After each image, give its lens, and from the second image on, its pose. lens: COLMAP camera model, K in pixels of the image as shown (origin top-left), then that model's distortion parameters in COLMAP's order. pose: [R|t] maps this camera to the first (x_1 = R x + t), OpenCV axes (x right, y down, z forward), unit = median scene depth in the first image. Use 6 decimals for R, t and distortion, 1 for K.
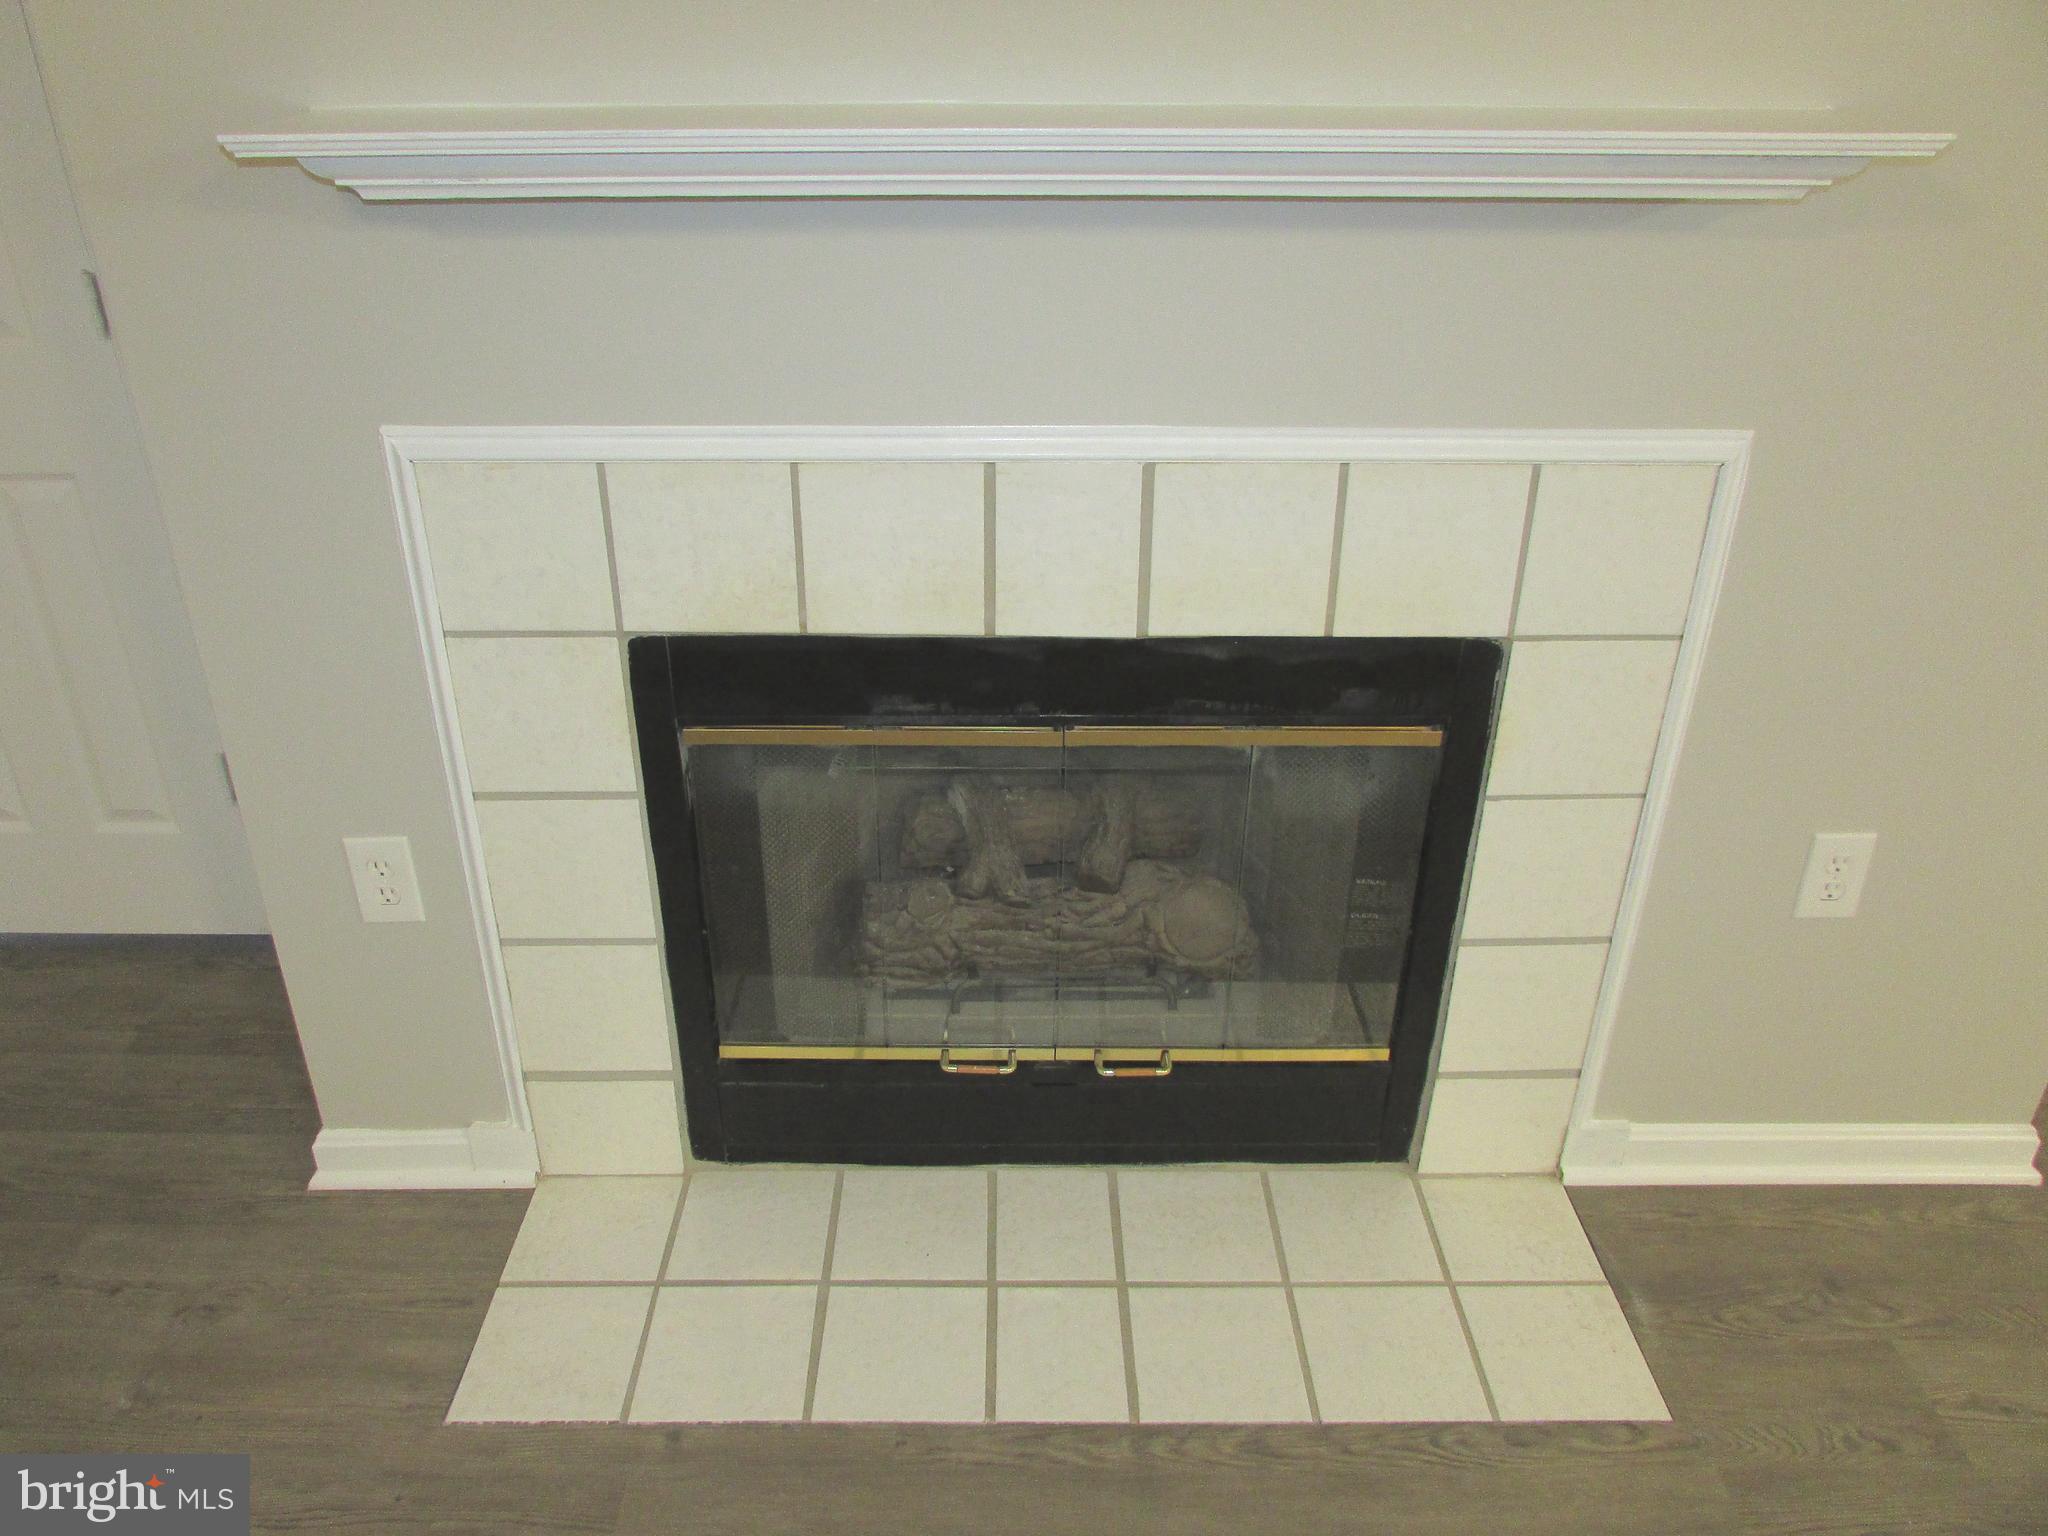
lens RADIAL K [[1455.3, 0, 1031.8], [0, 1455.3, 758.0], [0, 0, 1]] dist [-0.020911, 0.001958]
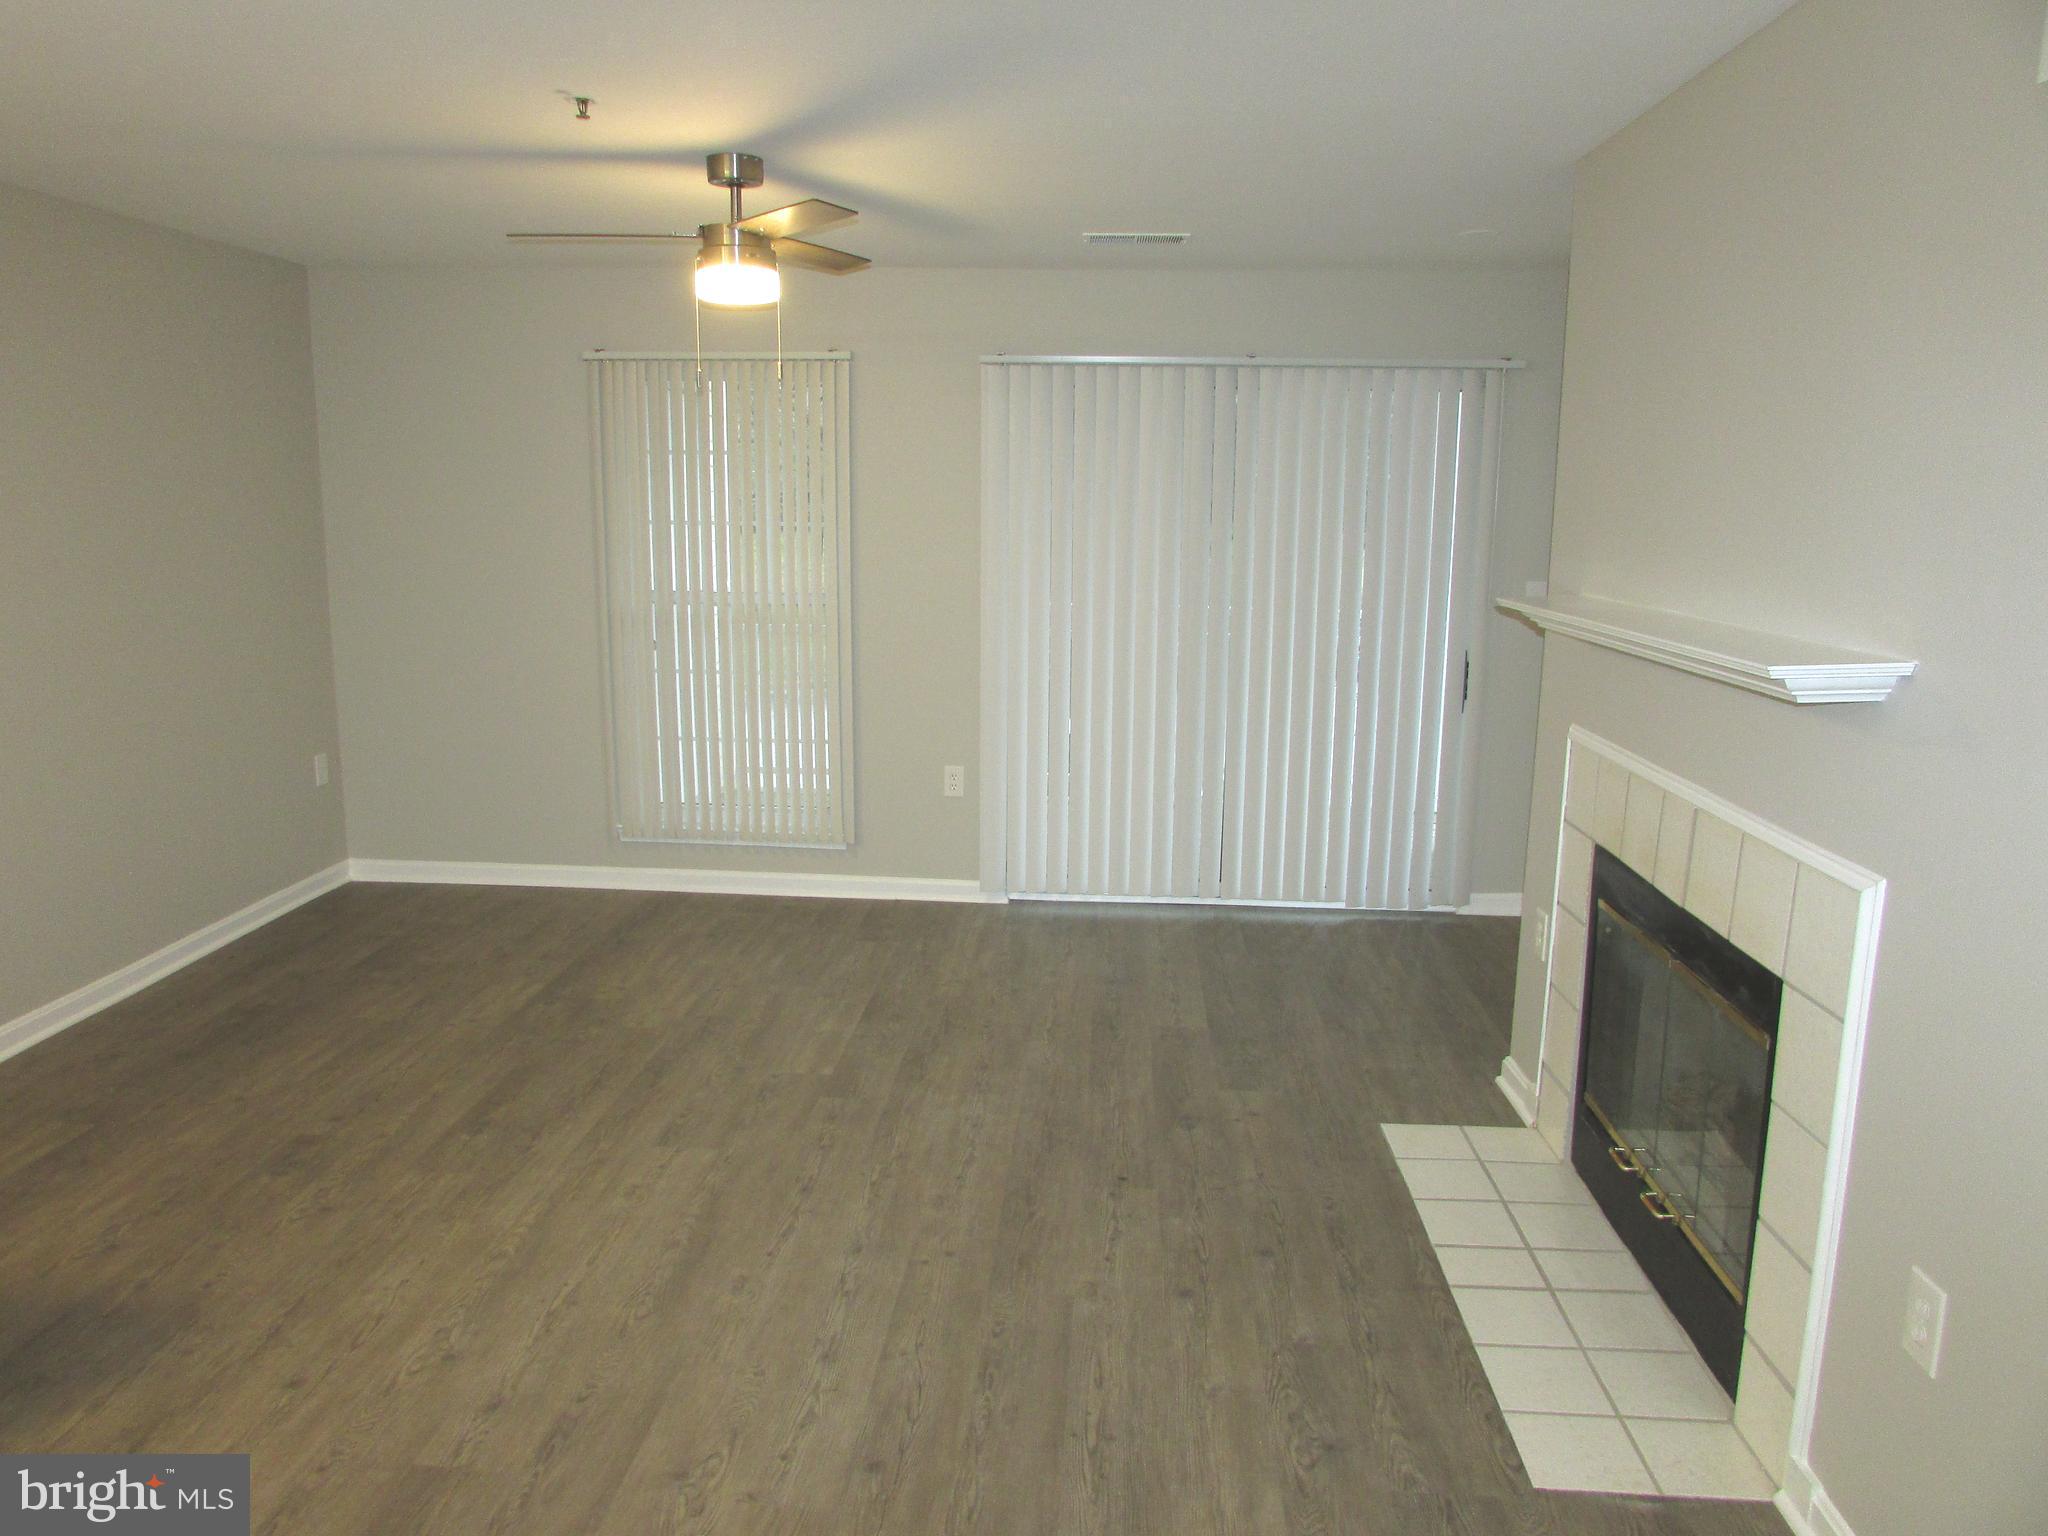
lens RADIAL K [[1455.3, 0, 979.9], [0, 1455.3, 759.0], [0, 0, 1]] dist [-0.020911, 0.001958]
pose [[-0.095162, 0.171897, -0.980508, 1.702195], [-0.462797, 0.864420, 0.196461, -0.178942], [0.881342, 0.472472, -0.002707, 0.182406]]
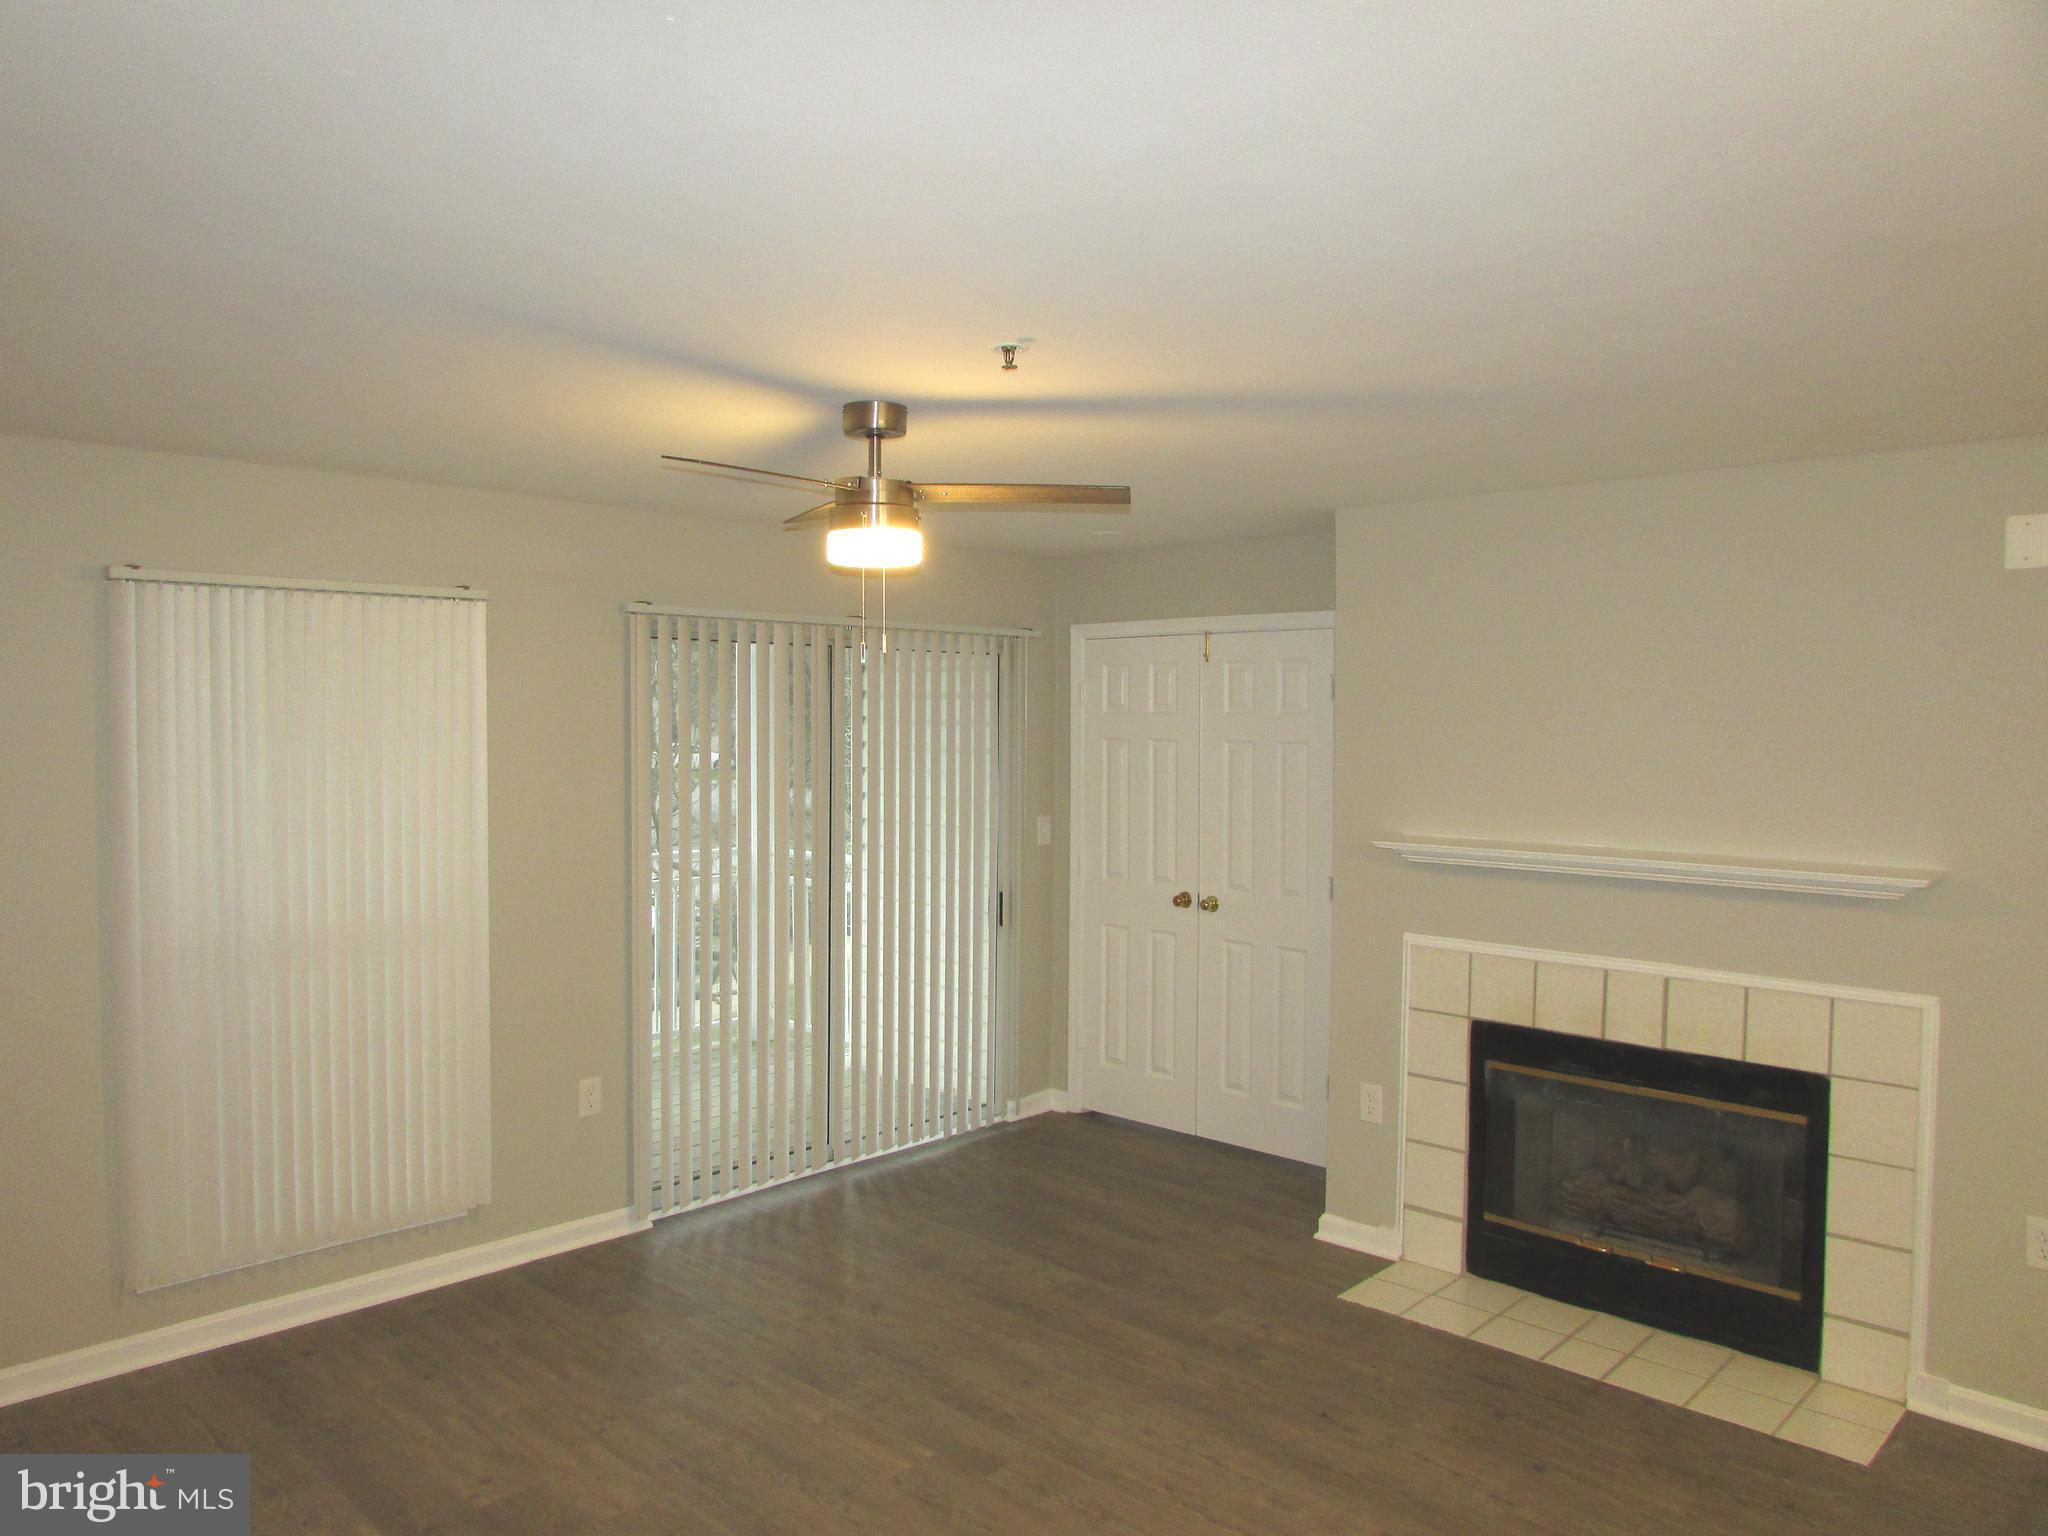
lens RADIAL K [[1455.3, 0, 1005.8], [0, 1455.3, 757.2], [0, 0, 1]] dist [-0.020911, 0.001958]
pose [[0.710841, 0.019573, -0.703080, 0.950466], [-0.322390, 0.897488, -0.300964, 0.544595], [0.625115, 0.440604, 0.644281, -1.428483]]
